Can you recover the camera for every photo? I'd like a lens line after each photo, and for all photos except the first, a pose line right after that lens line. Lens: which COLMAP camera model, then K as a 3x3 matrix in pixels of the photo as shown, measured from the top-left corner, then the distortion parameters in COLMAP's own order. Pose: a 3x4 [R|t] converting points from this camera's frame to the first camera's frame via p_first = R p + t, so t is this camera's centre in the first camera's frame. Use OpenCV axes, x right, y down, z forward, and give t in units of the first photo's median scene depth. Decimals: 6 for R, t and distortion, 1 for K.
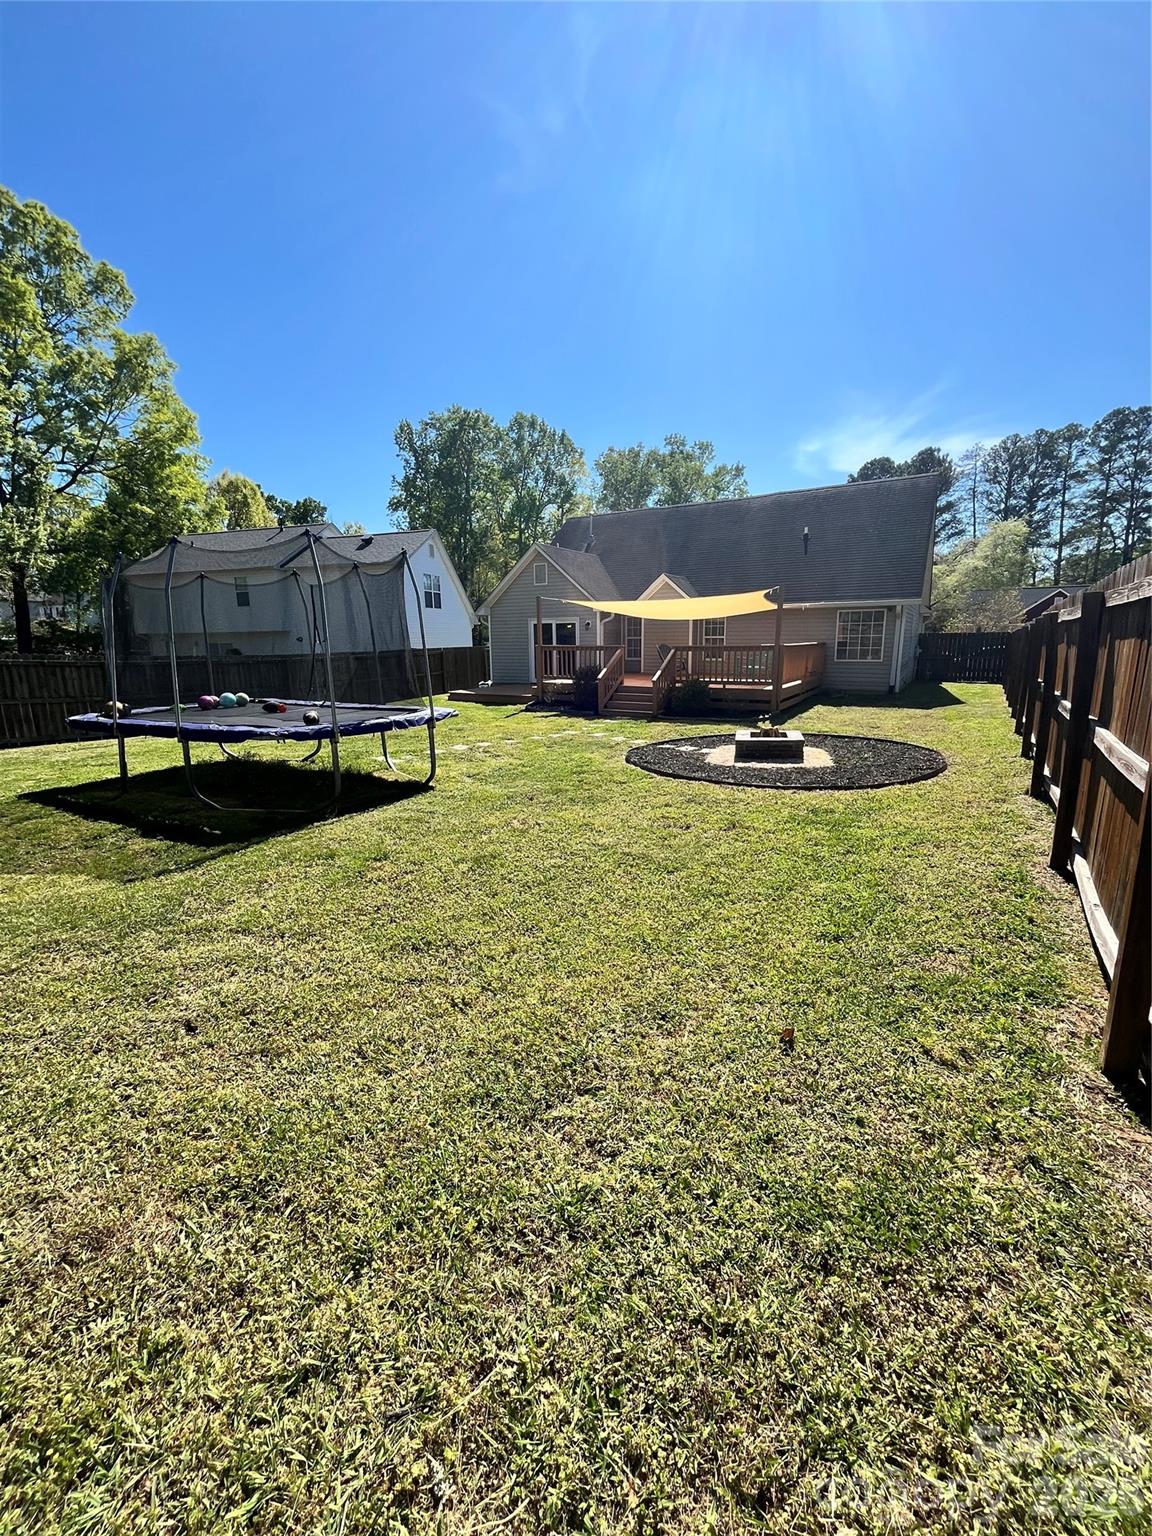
lens RADIAL K [[622.6, 0, 574.6], [0, 622.6, 767.3], [0, 0, 1]] dist [-0.002579, -0.000184]
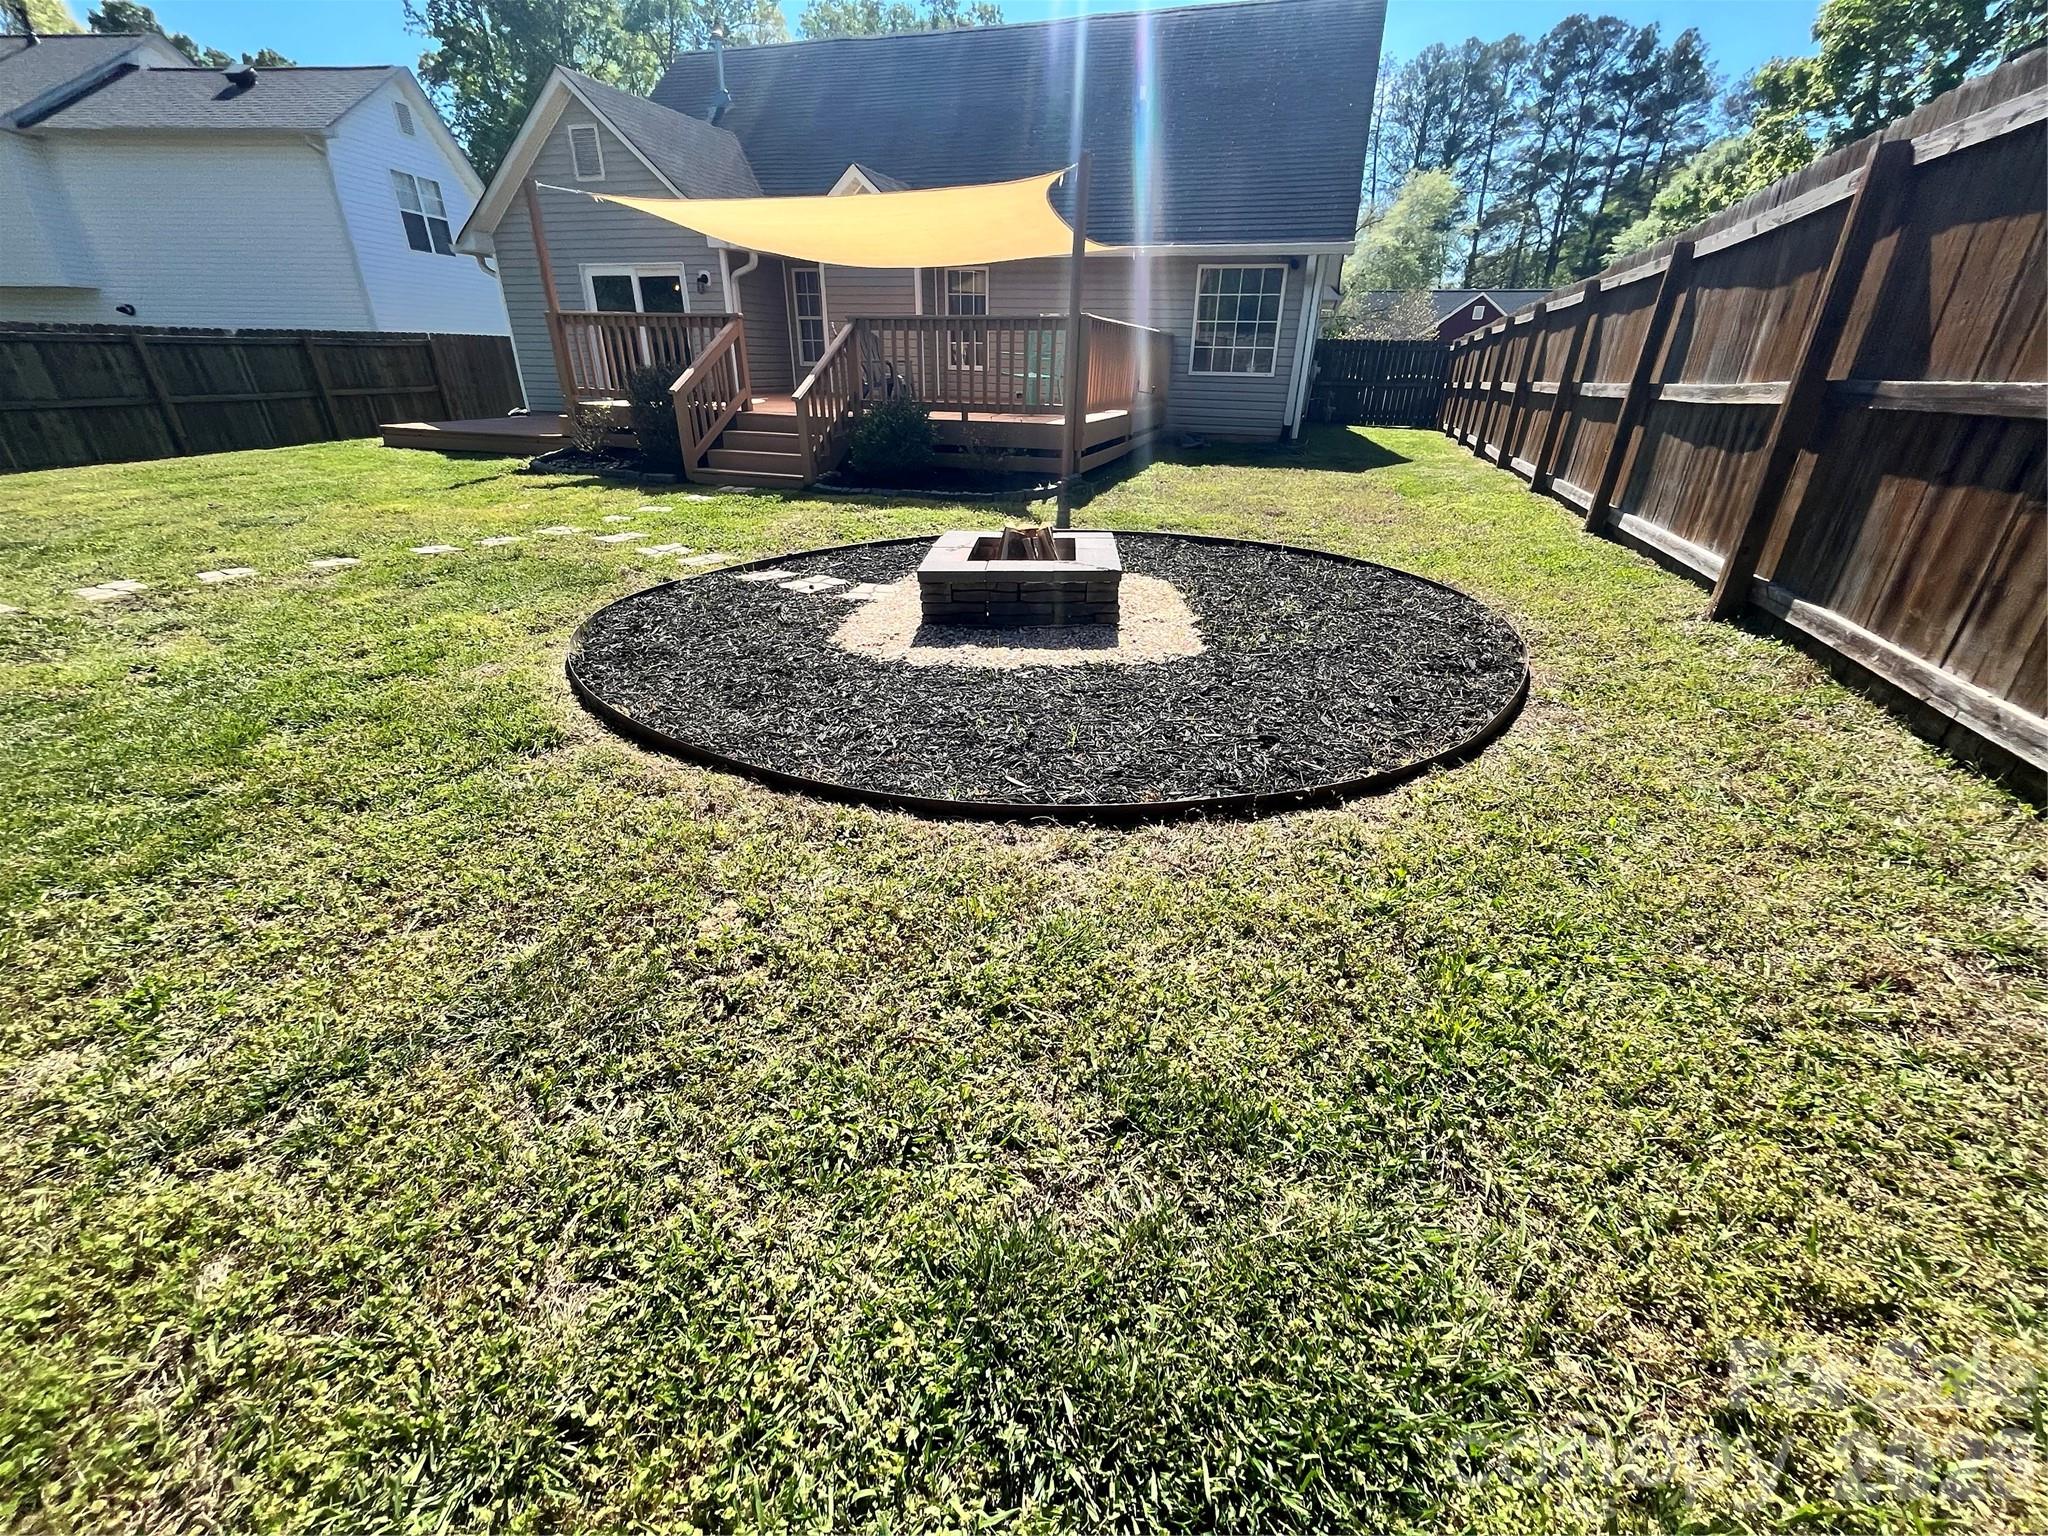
lens RADIAL K [[830.1, 0, 1024.0], [0, 830.1, 765.3], [0, 0, 1]] dist [-0.002579, -0.000184]
pose [[0.974764, -0.069260, 0.212224, 0.109021], [0.014720, 0.968527, 0.248473, -0.026772], [-0.222754, -0.239078, 0.945104, 0.285249]]
